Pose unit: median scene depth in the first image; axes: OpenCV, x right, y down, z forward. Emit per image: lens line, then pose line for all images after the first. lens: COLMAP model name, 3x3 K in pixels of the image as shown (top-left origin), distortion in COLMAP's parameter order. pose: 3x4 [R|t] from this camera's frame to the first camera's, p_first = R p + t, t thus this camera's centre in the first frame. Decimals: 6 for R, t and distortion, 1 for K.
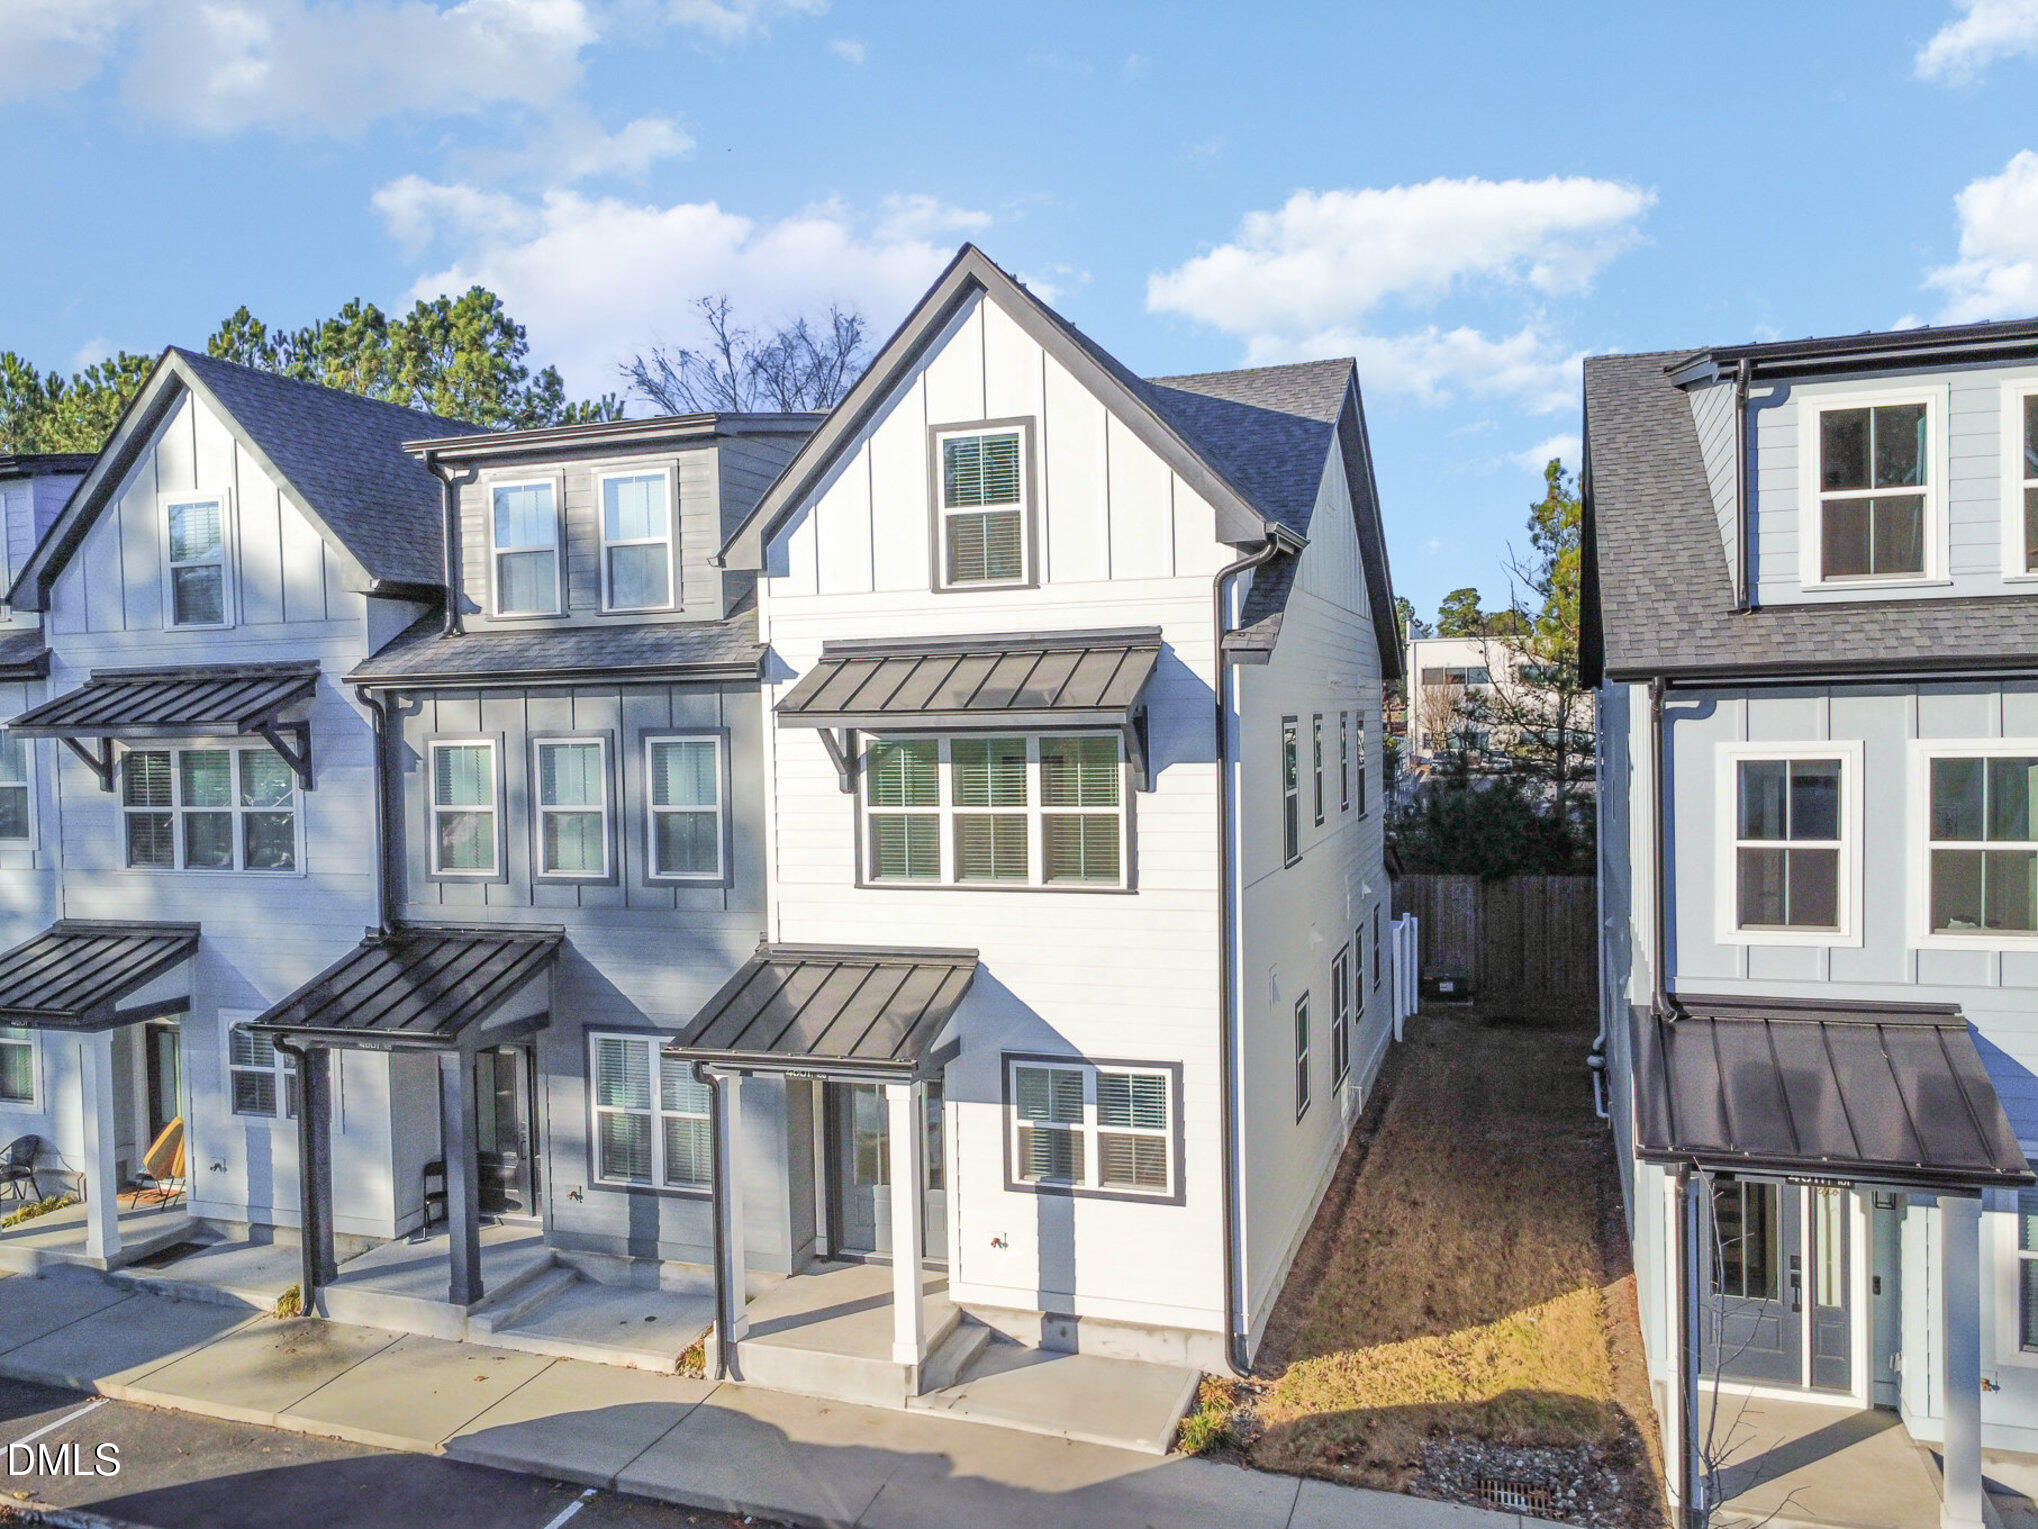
lens RADIAL K [[1561.3, 0, 1018.5], [0, 1561.3, 767.6], [0, 0, 1]] dist [-0.000884, 0.007081]
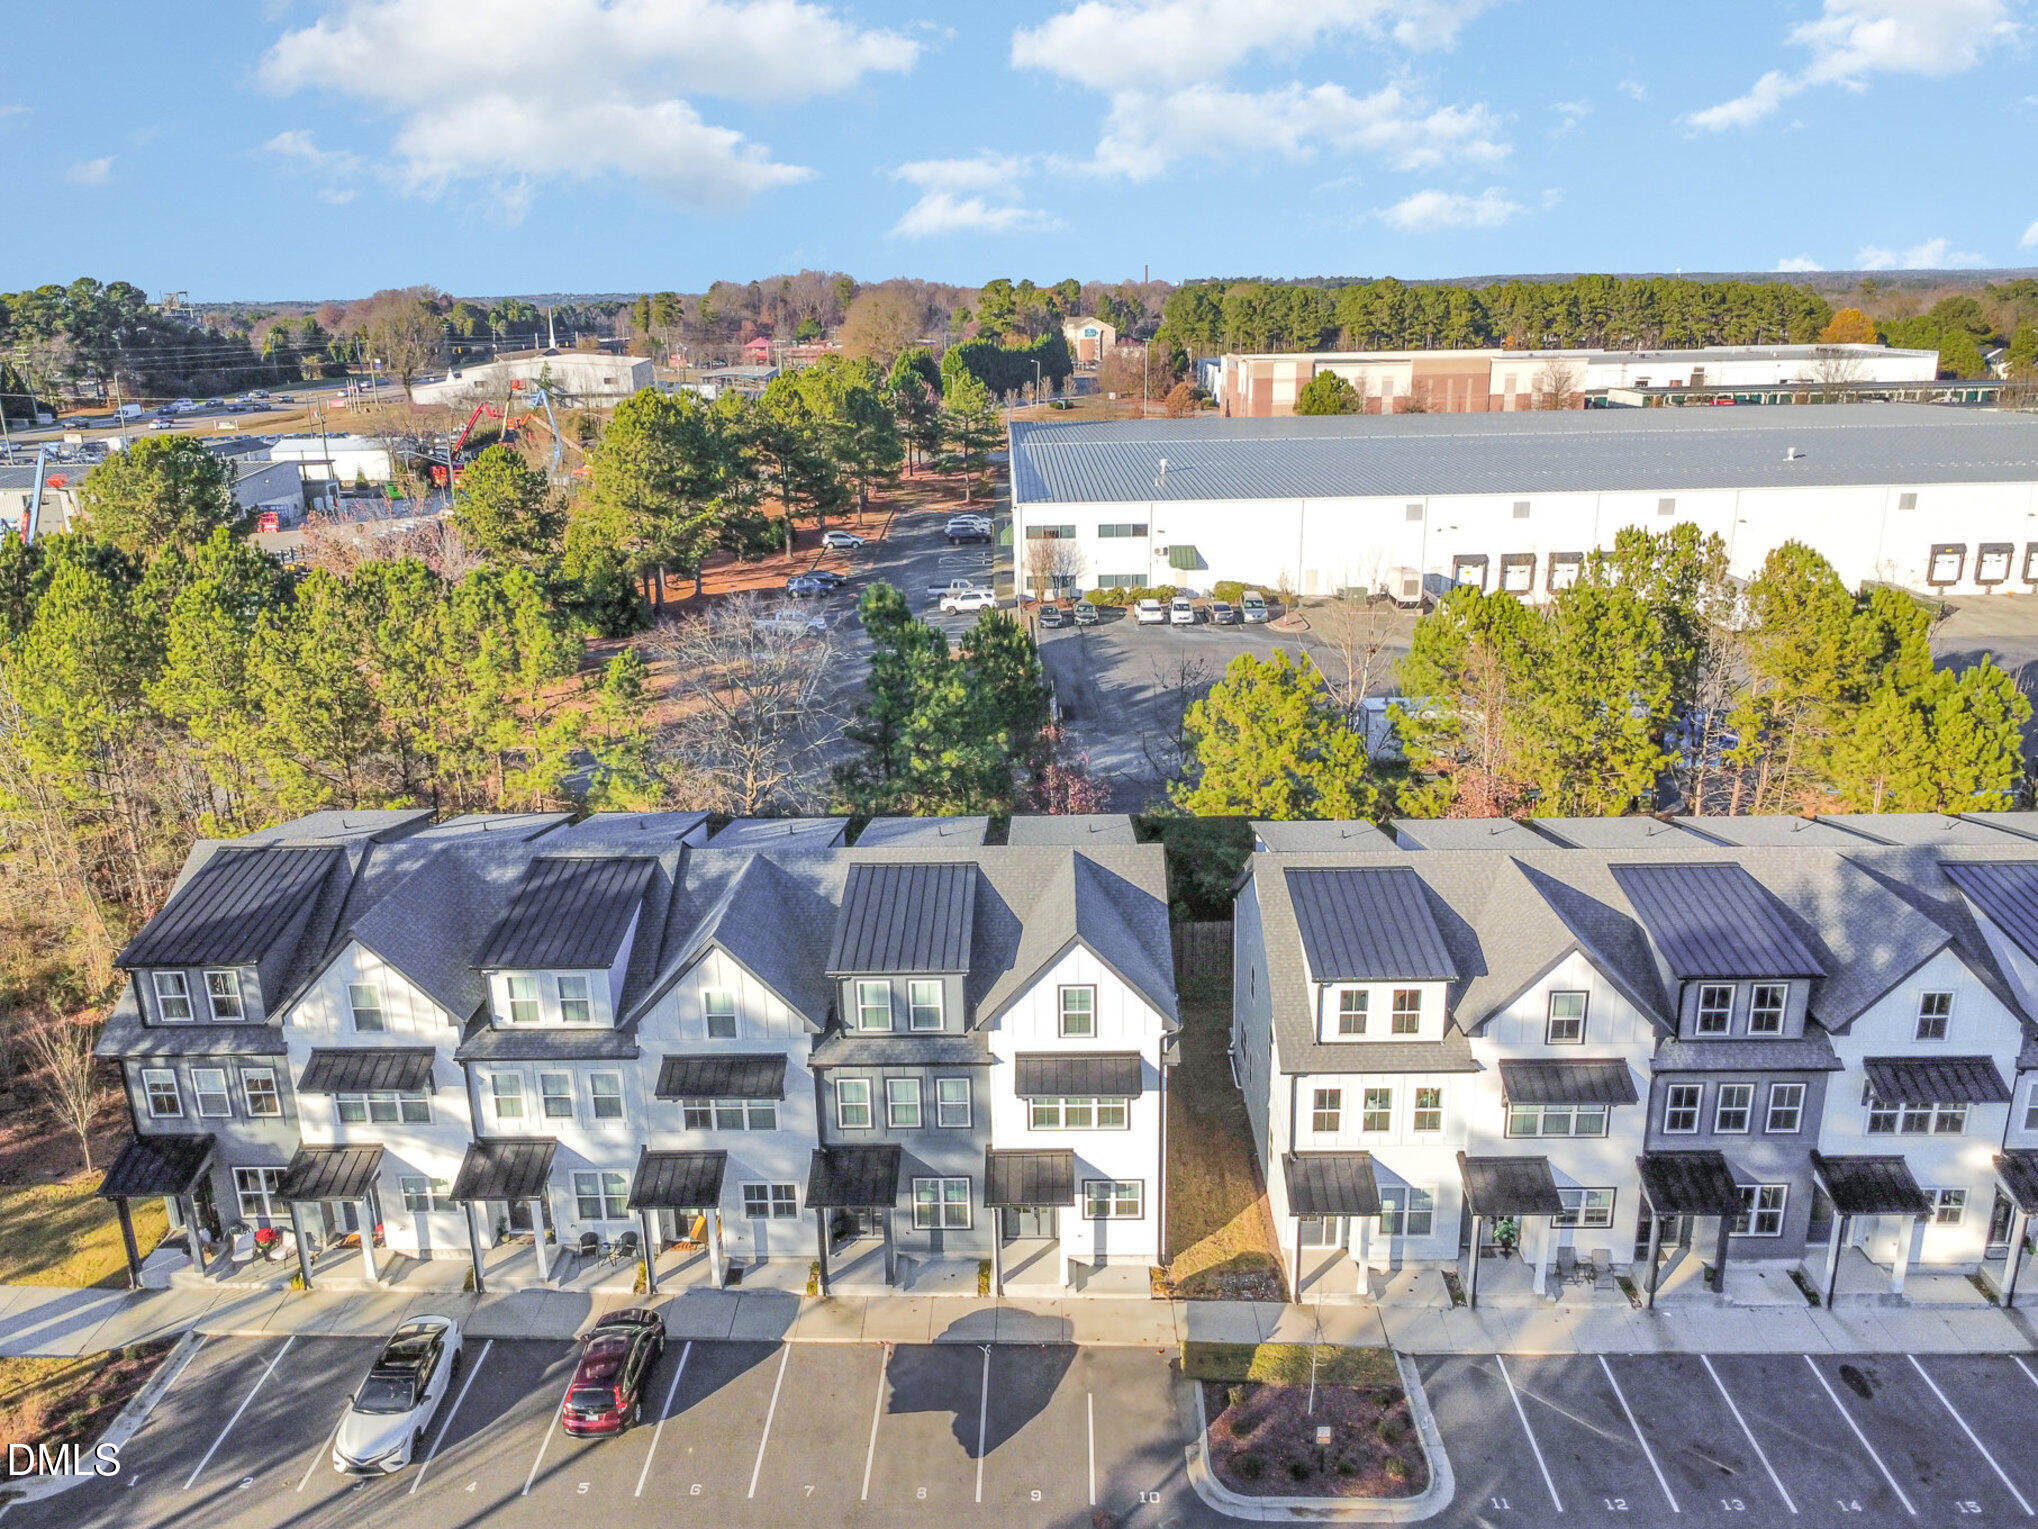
lens RADIAL K [[1561.3, 0, 1019.2], [0, 1561.3, 762.7], [0, 0, 1]] dist [-0.000884, 0.007081]
pose [[0.951741, -0.090113, 0.293374, -0.921148], [0.011875, 0.966019, 0.258199, -1.345230], [-0.306672, -0.242255, 0.920470, -1.492432]]
